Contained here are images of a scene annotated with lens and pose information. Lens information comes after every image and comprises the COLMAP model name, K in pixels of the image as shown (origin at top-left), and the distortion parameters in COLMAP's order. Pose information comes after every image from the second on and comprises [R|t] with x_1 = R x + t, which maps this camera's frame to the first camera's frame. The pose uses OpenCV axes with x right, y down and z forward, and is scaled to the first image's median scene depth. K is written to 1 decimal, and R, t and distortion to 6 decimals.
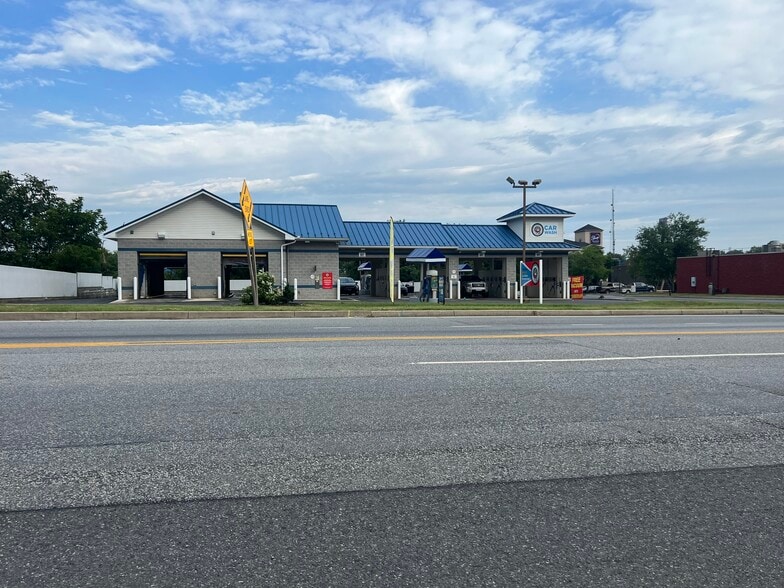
lens RADIAL K [[619.9, 0, 392.0], [0, 619.9, 294.0], [0, 0, 1]] dist [0.046315, -0.002514]
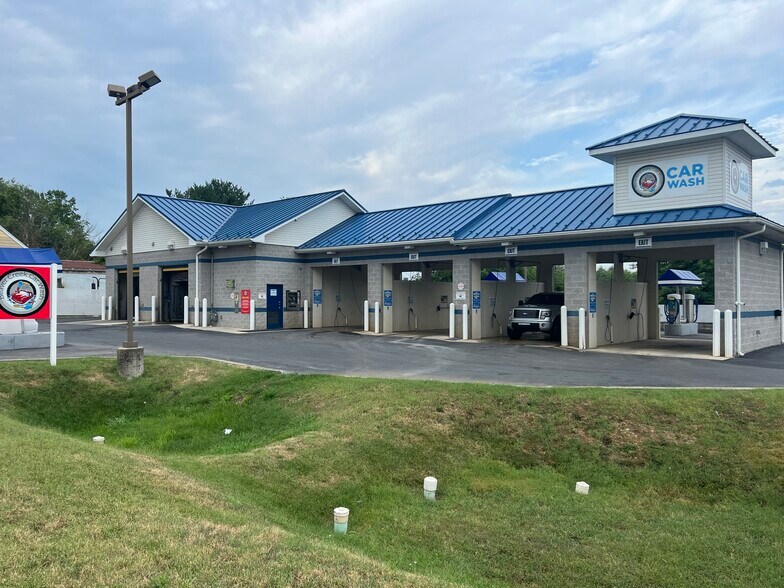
lens RADIAL K [[619.9, 0, 392.0], [0, 619.9, 294.0], [0, 0, 1]] dist [0.046315, -0.002514]
pose [[0.594299, -0.002238, -0.804241, 0.485995], [-0.019141, 0.999673, -0.016927, -0.019317], [0.804017, 0.025454, 0.594062, 0.647381]]
